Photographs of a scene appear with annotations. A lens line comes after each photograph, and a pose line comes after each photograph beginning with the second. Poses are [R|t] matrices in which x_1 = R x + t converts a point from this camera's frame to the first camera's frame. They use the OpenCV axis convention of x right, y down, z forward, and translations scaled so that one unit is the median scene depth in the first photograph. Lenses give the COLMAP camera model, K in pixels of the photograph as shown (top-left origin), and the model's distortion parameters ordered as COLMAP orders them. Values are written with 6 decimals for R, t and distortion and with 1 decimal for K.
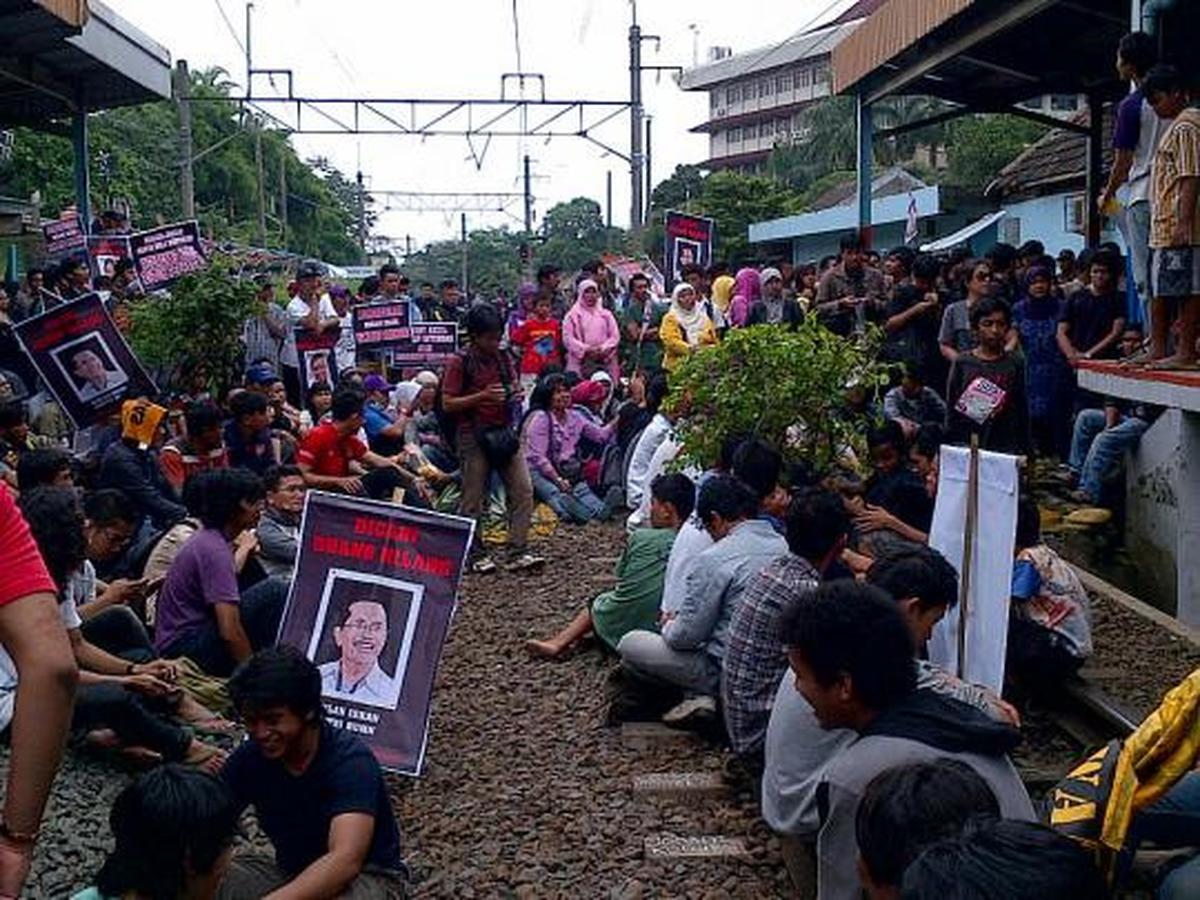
lens RADIAL K [[1582.6, 0, 668.0], [0, 1582.6, 451.2], [0, 0, 1]] dist [0.094725, 0.002208]
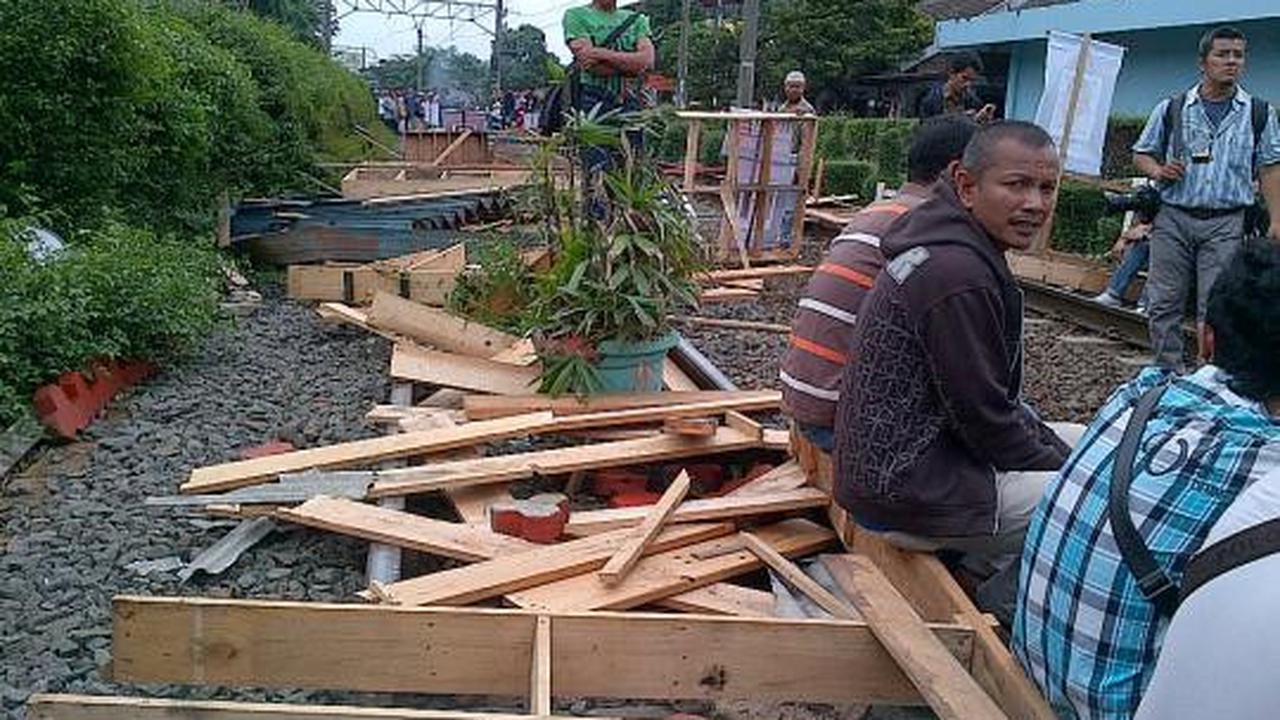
lens RADIAL K [[1168.0, 0, 657.5], [0, 1168.0, 362.5], [0, 0, 1]] dist [0.036335, -0.124823]
pose [[0.993509, 0.053043, 0.100627, -0.104862], [-0.063098, 0.993033, 0.099518, -0.039731], [-0.094647, -0.105222, 0.989934, 0.485666]]
